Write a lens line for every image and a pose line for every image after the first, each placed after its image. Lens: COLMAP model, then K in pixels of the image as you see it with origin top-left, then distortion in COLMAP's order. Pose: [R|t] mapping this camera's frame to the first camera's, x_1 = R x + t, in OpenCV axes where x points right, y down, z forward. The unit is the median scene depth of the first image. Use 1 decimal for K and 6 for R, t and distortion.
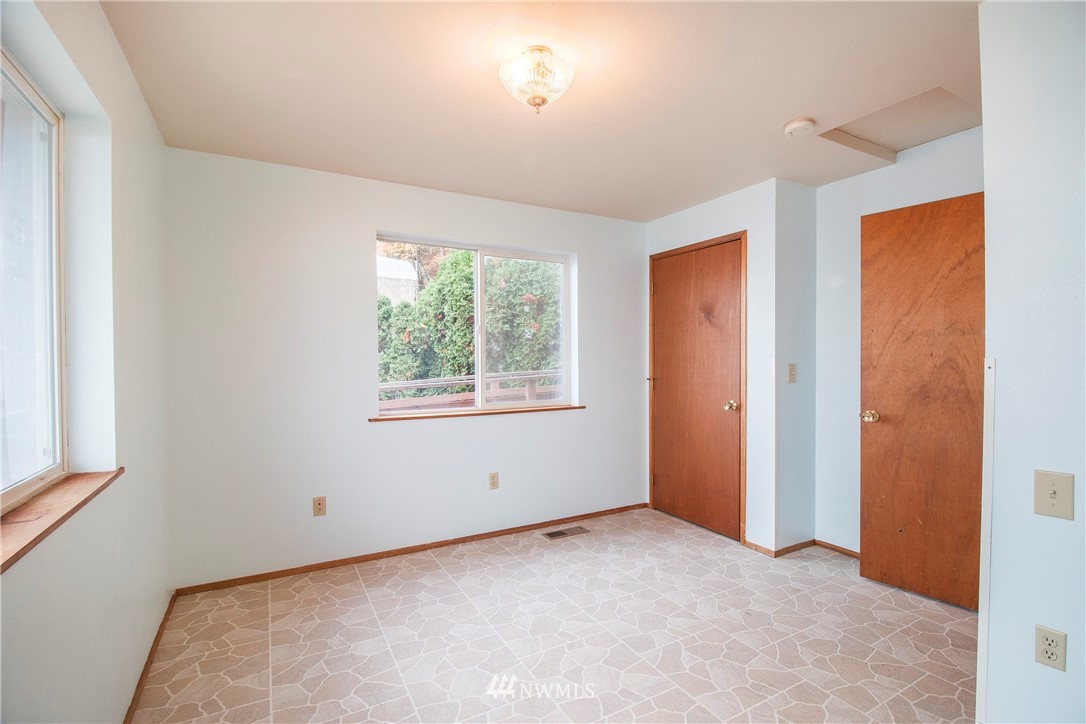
lens RADIAL K [[506.1, 0, 543.2], [0, 506.1, 357.6], [0, 0, 1]] dist [-0.010566, -0.006343]
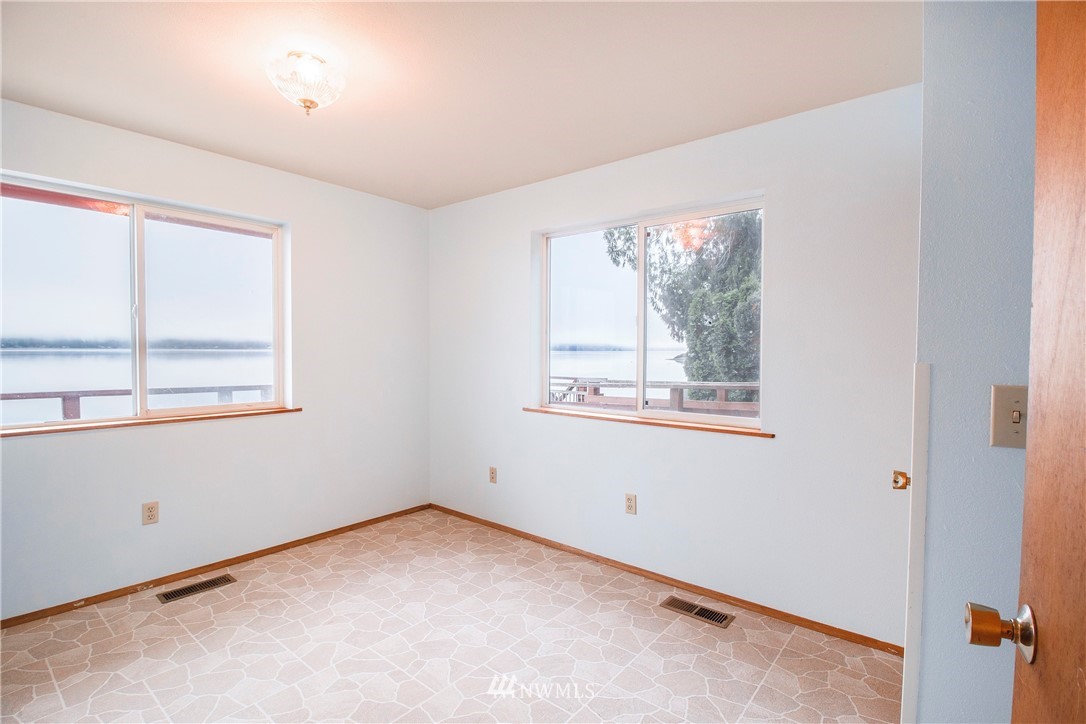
lens RADIAL K [[506.1, 0, 548.9], [0, 506.1, 361.2], [0, 0, 1]] dist [-0.010566, -0.006343]
pose [[0.386253, 0.031126, -0.921867, 0.732339], [-0.020338, 0.999475, 0.025225, -0.008033], [0.922168, 0.009006, 0.386684, 0.681467]]
